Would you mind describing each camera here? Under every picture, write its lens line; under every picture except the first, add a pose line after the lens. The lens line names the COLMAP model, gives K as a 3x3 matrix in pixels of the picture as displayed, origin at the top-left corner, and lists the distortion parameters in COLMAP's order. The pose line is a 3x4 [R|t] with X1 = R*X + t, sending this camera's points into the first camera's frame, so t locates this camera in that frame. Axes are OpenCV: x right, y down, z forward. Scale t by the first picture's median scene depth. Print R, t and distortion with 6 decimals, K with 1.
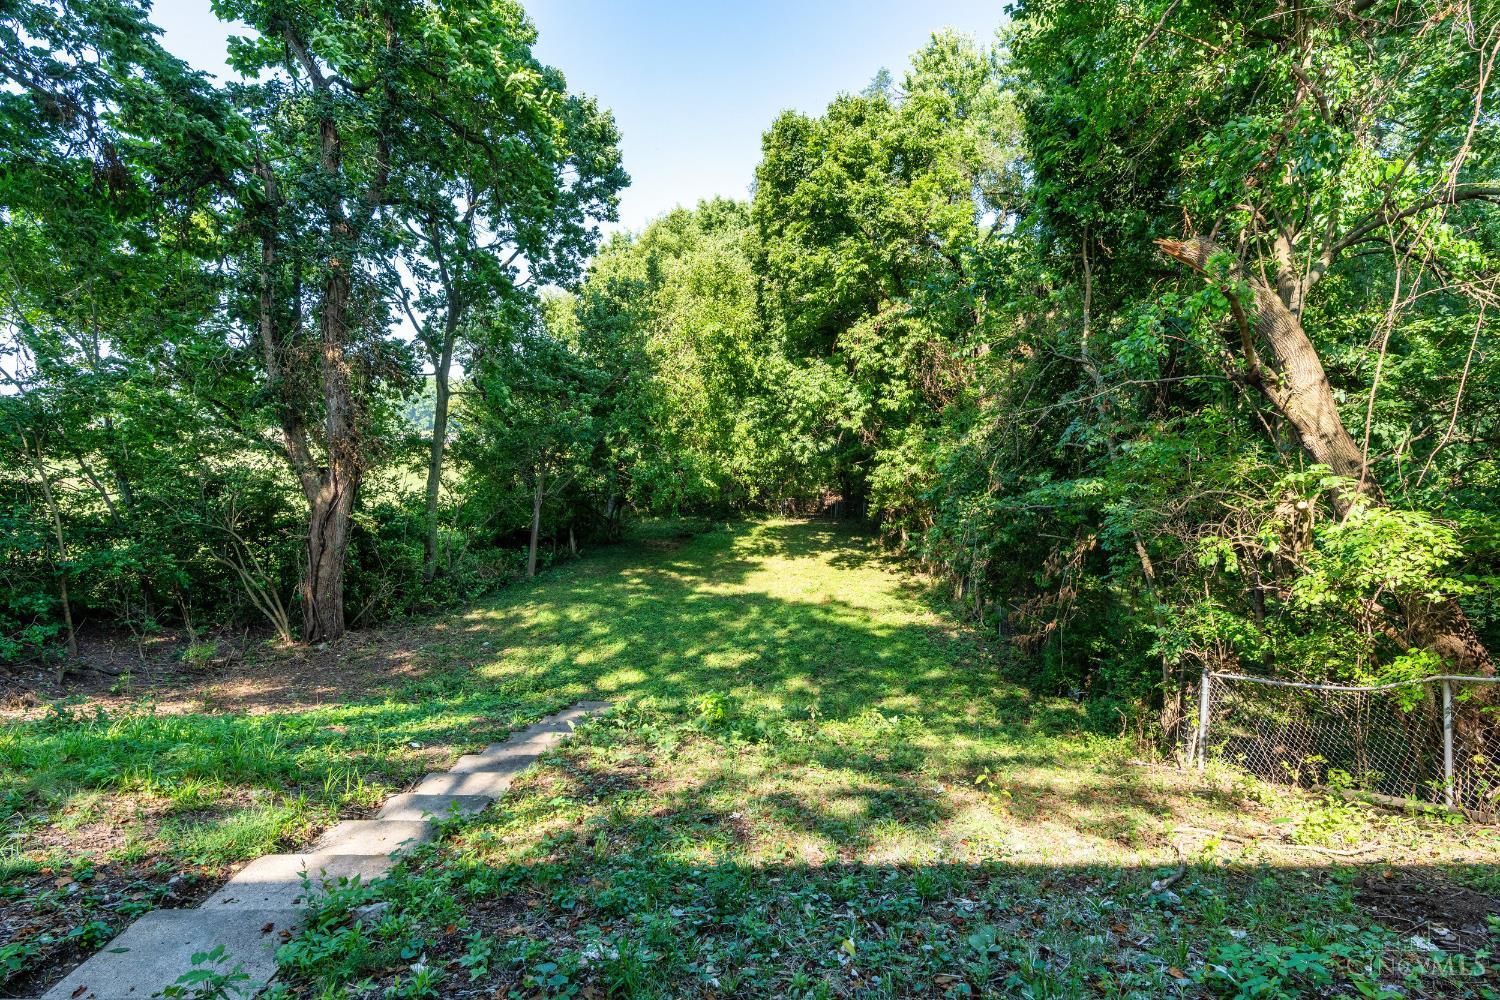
lens RADIAL K [[724.7, 0, 750.0], [0, 724.7, 500.0], [0, 0, 1]] dist [-0.014795, 0.000503]
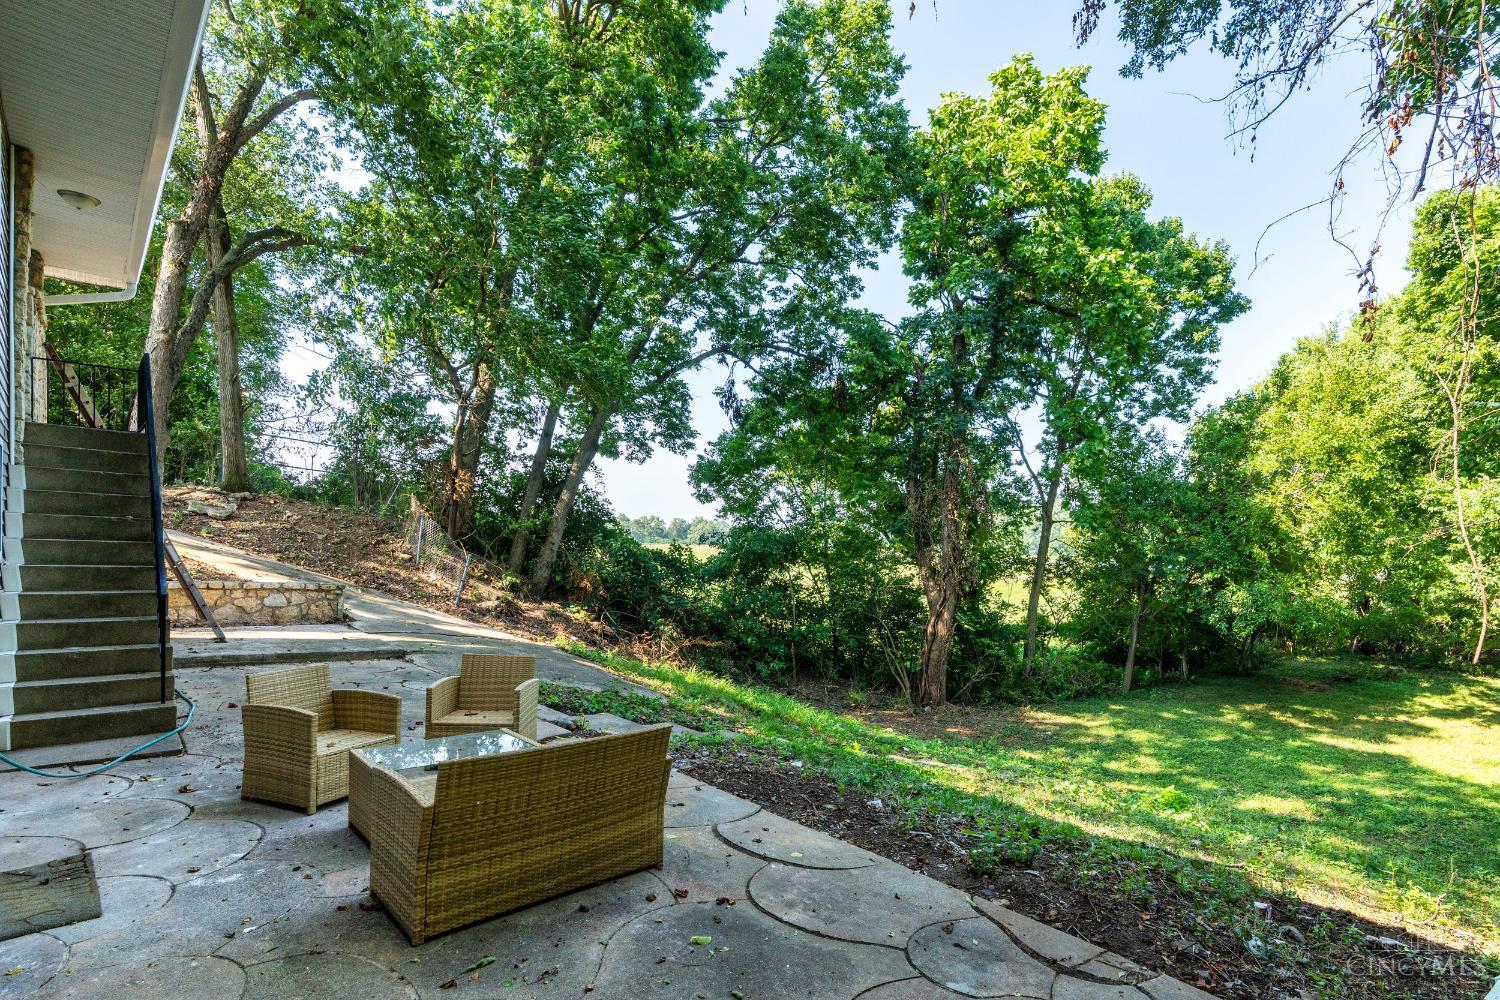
lens RADIAL K [[724.7, 0, 750.0], [0, 724.7, 500.0], [0, 0, 1]] dist [-0.014795, 0.000503]
pose [[0.629783, -0.035563, -0.775957, 0.181625], [-0.090101, 0.988864, -0.118449, 0.000820], [0.771528, 0.144511, 0.619565, -0.108205]]
